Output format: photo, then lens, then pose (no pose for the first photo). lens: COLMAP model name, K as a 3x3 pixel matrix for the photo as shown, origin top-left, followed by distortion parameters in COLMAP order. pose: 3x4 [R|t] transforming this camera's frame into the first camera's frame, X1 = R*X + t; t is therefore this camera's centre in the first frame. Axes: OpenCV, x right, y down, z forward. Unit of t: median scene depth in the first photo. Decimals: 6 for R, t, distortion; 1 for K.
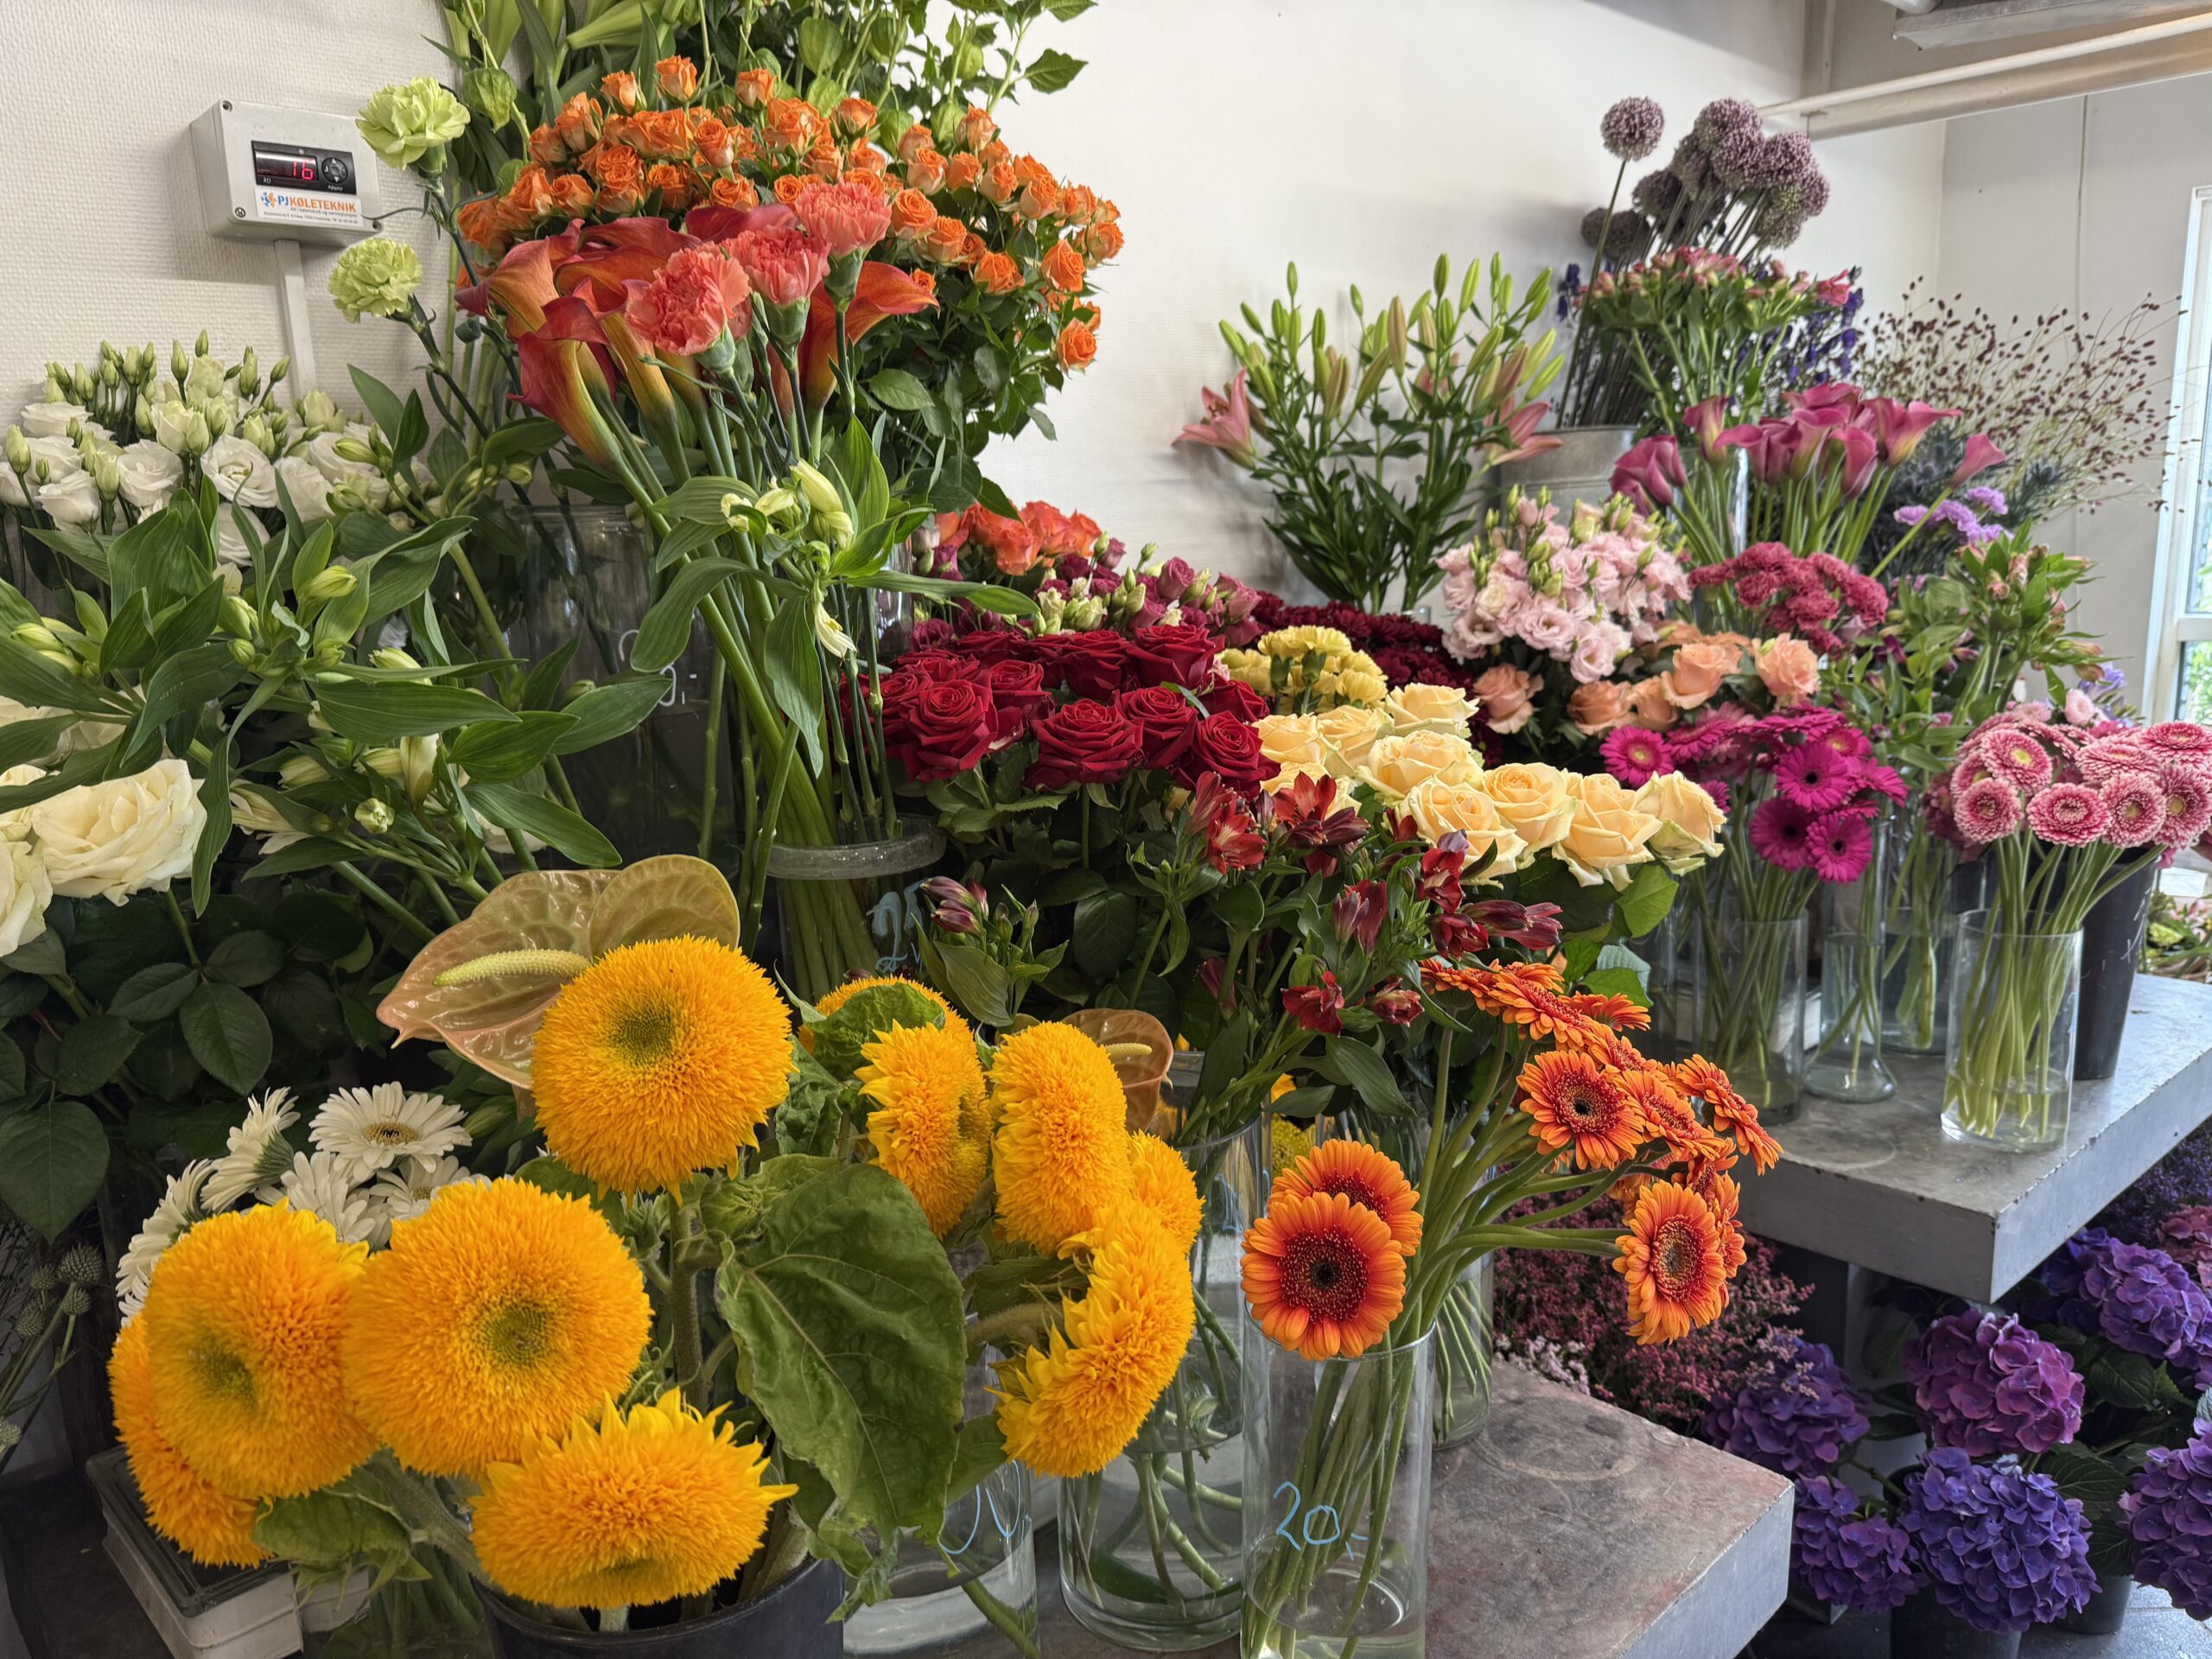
lens RADIAL K [[1580.0, 0, 1111.7], [0, 1580.0, 831.6], [0, 0, 1]] dist [-0.007266, -0.003993]
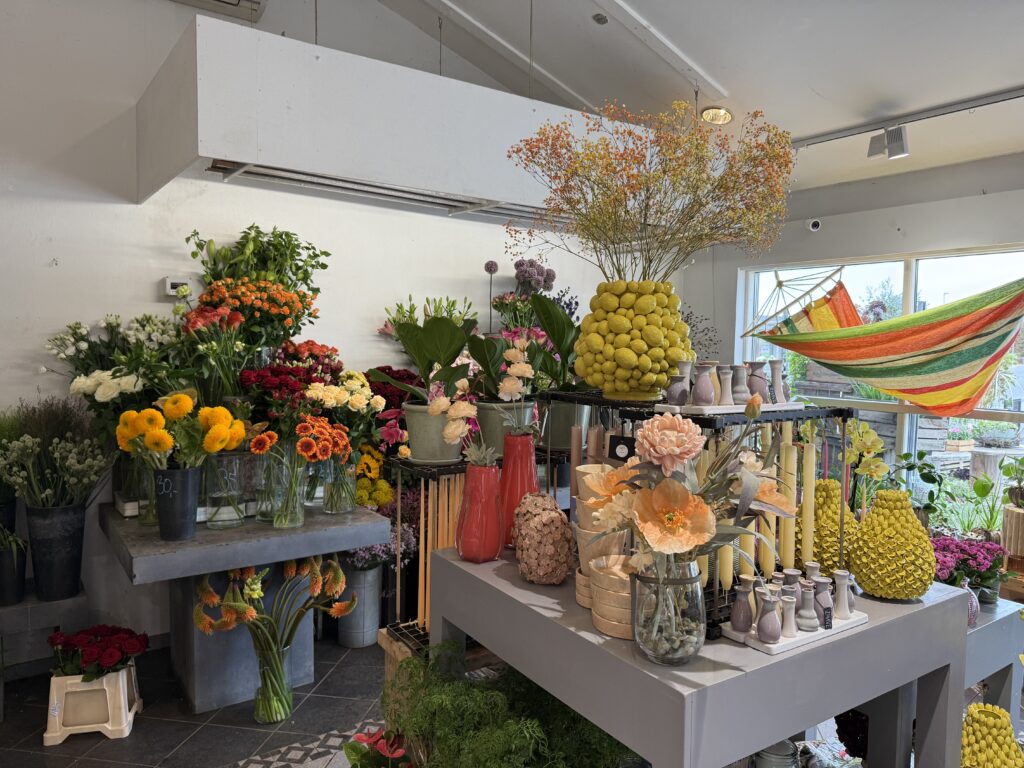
lens RADIAL K [[731.4, 0, 519.7], [0, 731.4, 380.2], [0, 0, 1]] dist [-0.007266, -0.003993]
pose [[0.990003, 0.052483, -0.130917, 1.391486], [-0.070701, 0.987816, -0.138642, 0.276047], [0.122045, 0.146512, 0.981651, -1.834586]]
